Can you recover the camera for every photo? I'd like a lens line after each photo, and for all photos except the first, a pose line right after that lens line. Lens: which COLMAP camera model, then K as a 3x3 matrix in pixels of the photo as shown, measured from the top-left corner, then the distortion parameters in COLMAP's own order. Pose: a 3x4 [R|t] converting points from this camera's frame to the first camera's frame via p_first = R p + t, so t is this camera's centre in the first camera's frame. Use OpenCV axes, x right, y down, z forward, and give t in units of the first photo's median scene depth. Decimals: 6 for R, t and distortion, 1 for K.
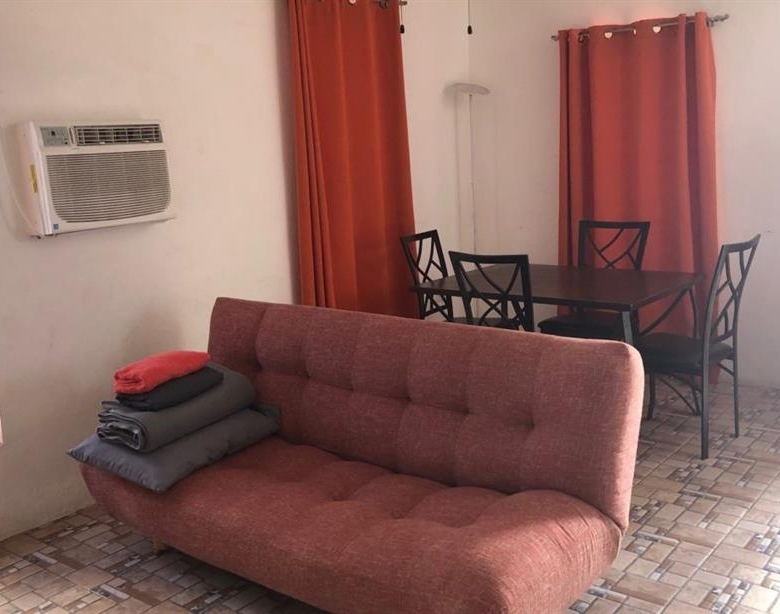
lens RADIAL K [[840.2, 0, 387.8], [0, 840.2, 303.8], [0, 0, 1]] dist [-0.019852, 0.000000]
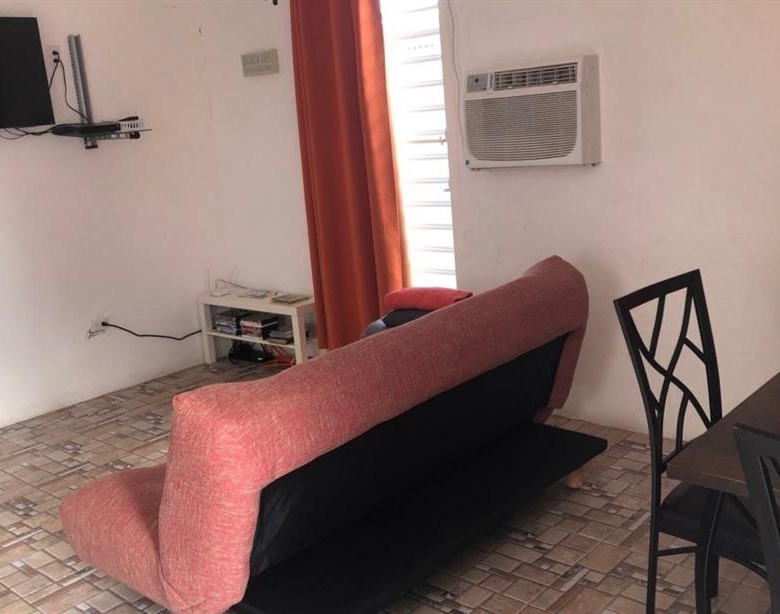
lens RADIAL K [[840.2, 0, 387.9], [0, 840.2, 311.2], [0, 0, 1]] dist [-0.019852, 0.000000]
pose [[-0.026429, 0.284105, -0.958429, 0.769187], [-0.094657, 0.953744, 0.285327, -0.212210], [0.995159, 0.098263, 0.001686, 0.882632]]
